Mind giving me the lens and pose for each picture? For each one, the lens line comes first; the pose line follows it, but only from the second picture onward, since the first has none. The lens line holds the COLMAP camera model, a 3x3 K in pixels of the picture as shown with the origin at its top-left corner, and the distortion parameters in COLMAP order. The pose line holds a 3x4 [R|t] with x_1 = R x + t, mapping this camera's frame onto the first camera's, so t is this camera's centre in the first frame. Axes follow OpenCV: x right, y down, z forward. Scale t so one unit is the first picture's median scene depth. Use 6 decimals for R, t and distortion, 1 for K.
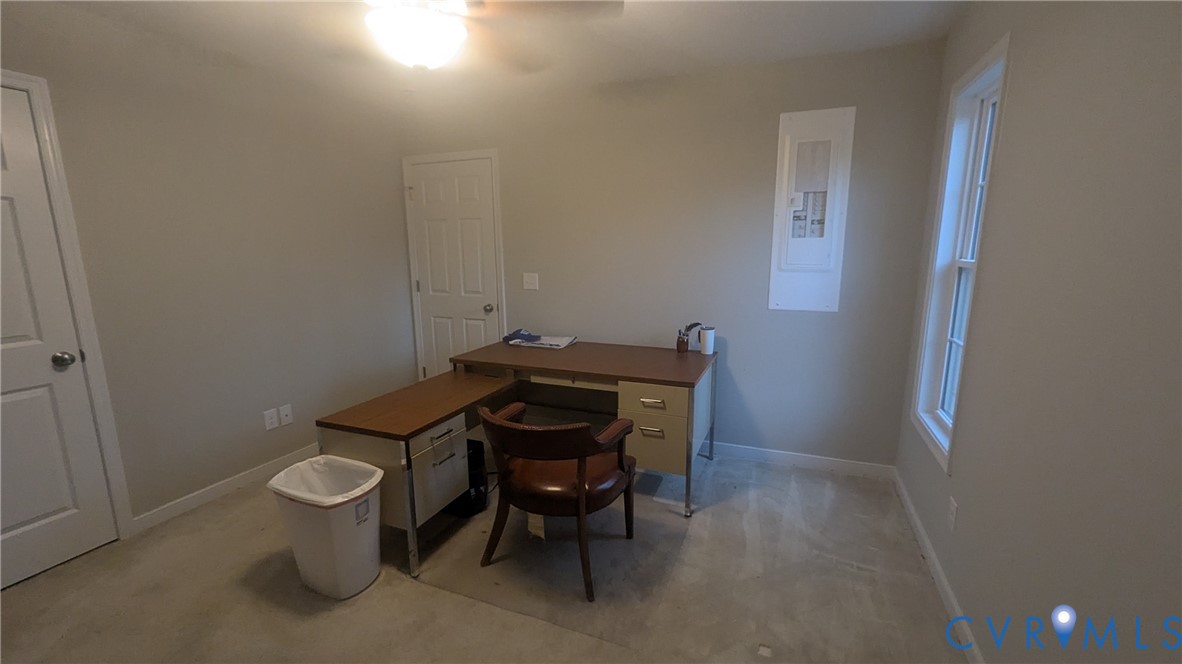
lens RADIAL K [[485.5, 0, 591.0], [0, 485.5, 332.0], [0, 0, 1]] dist [0.000137, -0.000043]
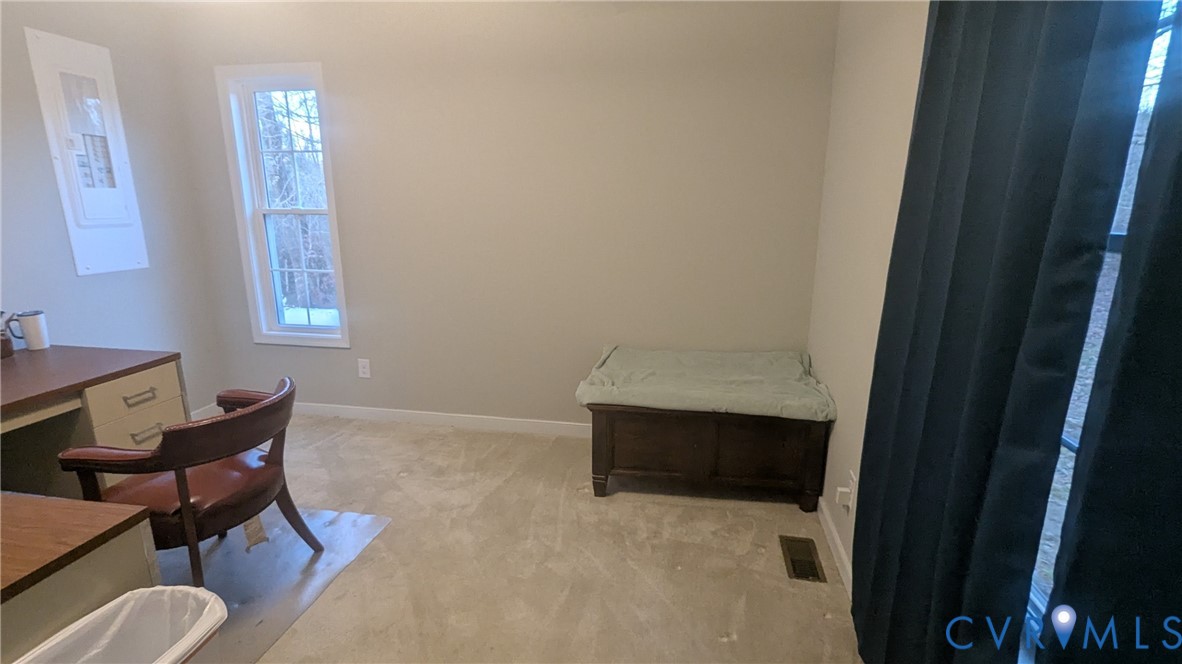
lens RADIAL K [[563.0, 0, 588.4], [0, 563.0, 338.6], [0, 0, 1]] dist [0.001763, -0.000041]
pose [[-0.197864, -0.228342, 0.953263, -0.758369], [0.174224, 0.948813, 0.263439, -0.050572], [-0.964622, 0.218206, -0.147954, 0.359611]]
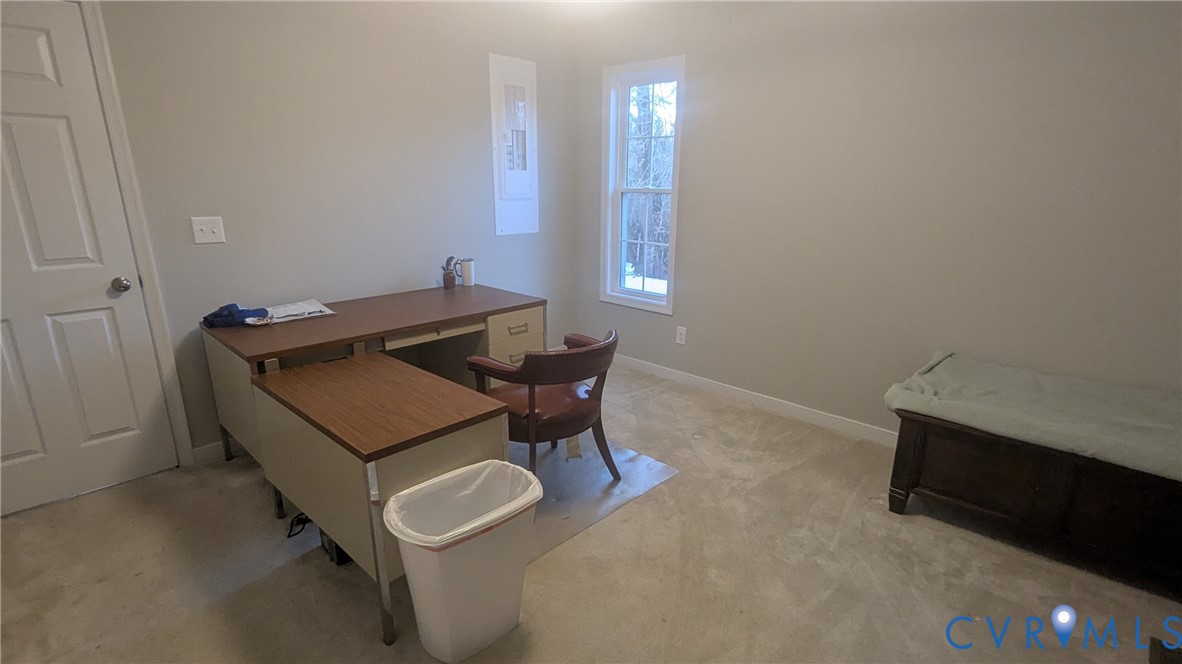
lens RADIAL K [[563.0, 0, 588.4], [0, 563.0, 338.6], [0, 0, 1]] dist [0.001763, -0.000041]
pose [[0.374880, -0.244064, 0.894370, -0.794854], [0.155287, 0.967625, 0.198965, -0.045348], [-0.913975, 0.064296, 0.400643, 0.327305]]
